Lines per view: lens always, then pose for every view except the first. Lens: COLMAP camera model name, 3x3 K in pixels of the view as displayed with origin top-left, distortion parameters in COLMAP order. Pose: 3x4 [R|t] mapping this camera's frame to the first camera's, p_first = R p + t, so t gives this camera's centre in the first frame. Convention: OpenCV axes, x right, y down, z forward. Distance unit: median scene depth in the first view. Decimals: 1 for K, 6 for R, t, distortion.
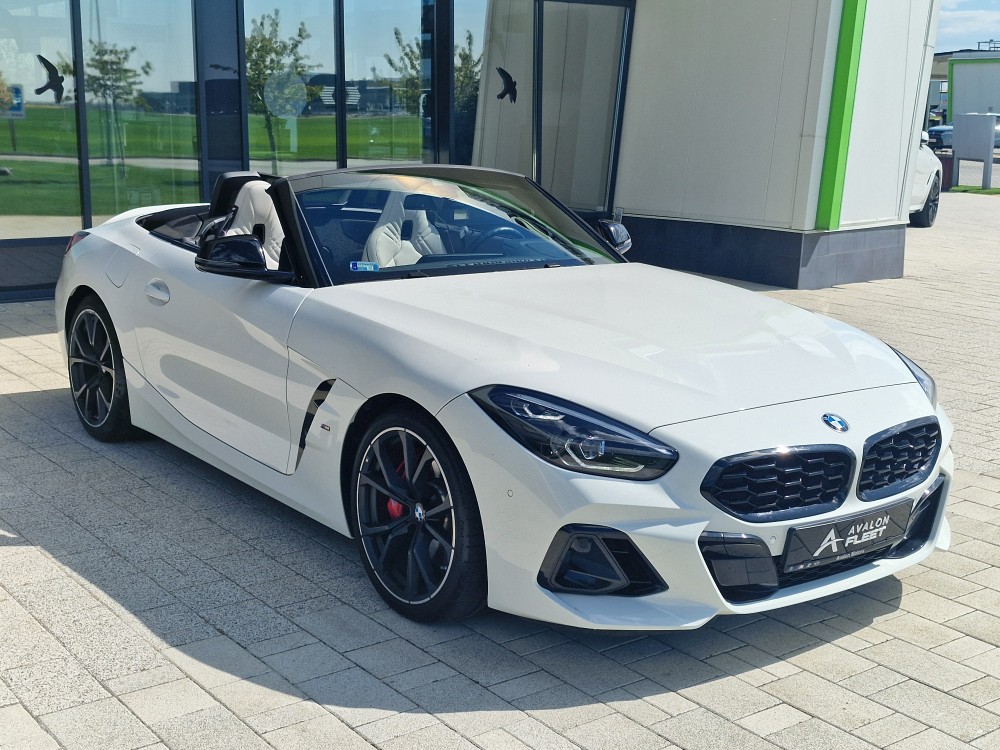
lens RADIAL K [[1322.3, 0, 504.8], [0, 1322.3, 371.1], [0, 0, 1]] dist [0.086622, 0.000000]
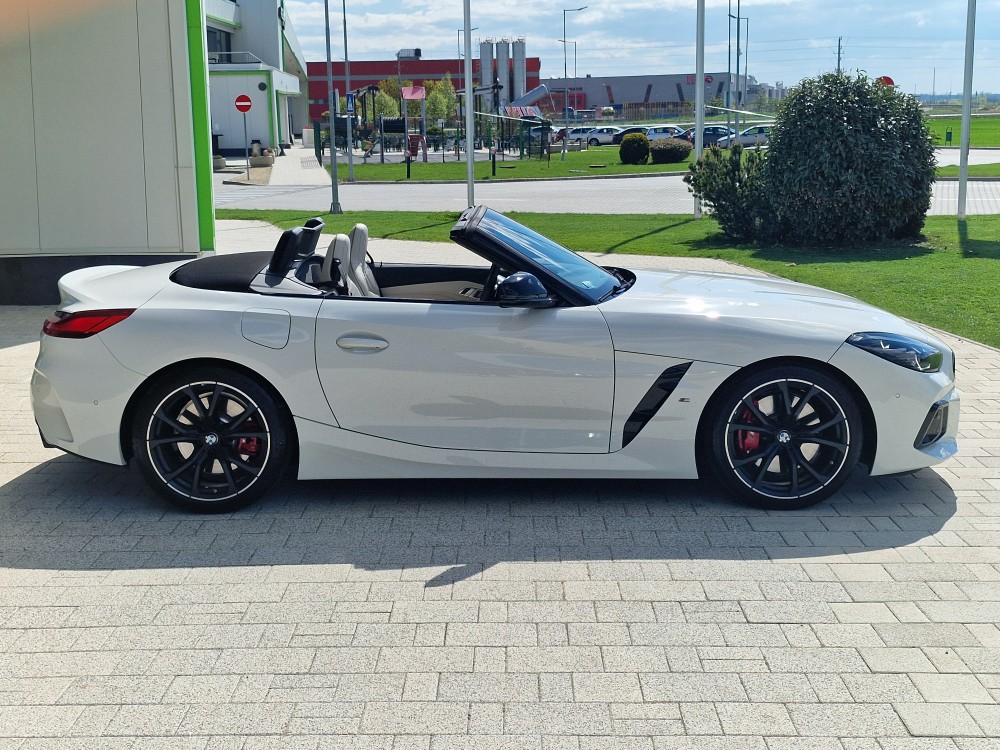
lens RADIAL K [[1322.3, 0, 495.3], [0, 1322.3, 379.5], [0, 0, 1]] dist [0.086622, 0.000000]
pose [[0.623389, -0.182263, 0.760372, -1.441842], [0.185273, 0.979191, 0.082818, -0.140917], [-0.759644, 0.089249, 0.644186, 0.321259]]
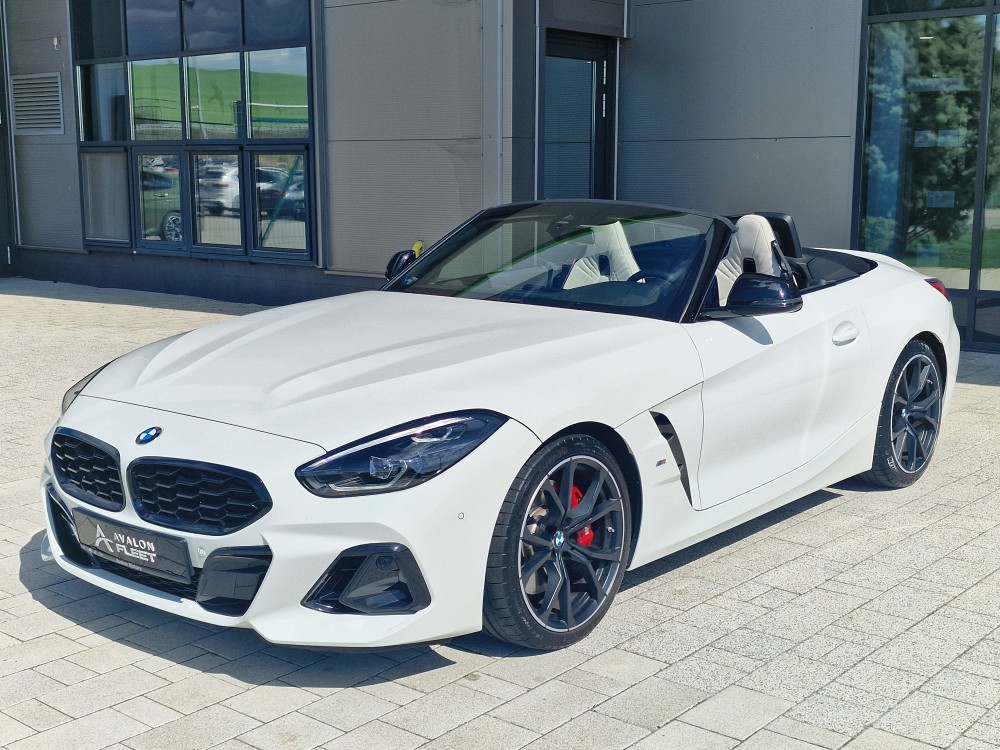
lens RADIAL K [[1322.3, 0, 503.1], [0, 1322.3, 379.8], [0, 0, 1]] dist [0.086622, 0.000000]
pose [[0.199055, 0.137324, -0.970319, 1.326762], [-0.196285, 0.975656, 0.097813, -0.162607], [0.960130, 0.170989, 0.221164, 1.049273]]
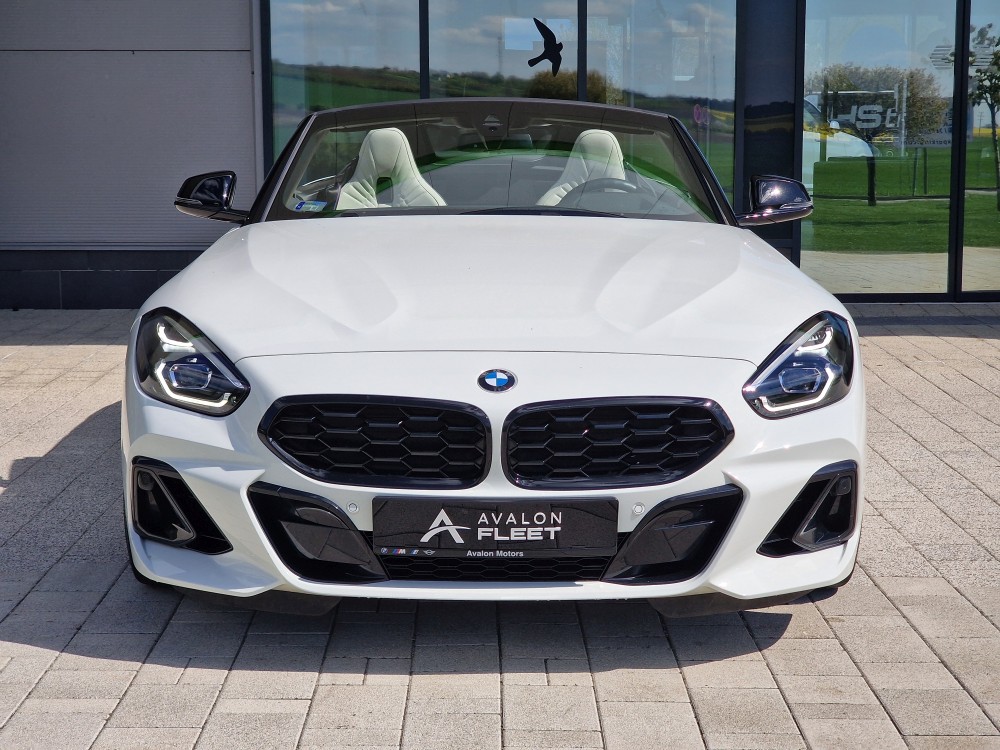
lens RADIAL K [[1970.5, 0, 501.7], [0, 1970.5, 375.3], [0, 0, 1]] dist [0.001007, 0.000000]
pose [[0.798155, 0.065040, -0.598930, 0.959514], [-0.109296, 0.993291, -0.037787, 0.079803], [0.592454, 0.095620, 0.799909, 0.083312]]
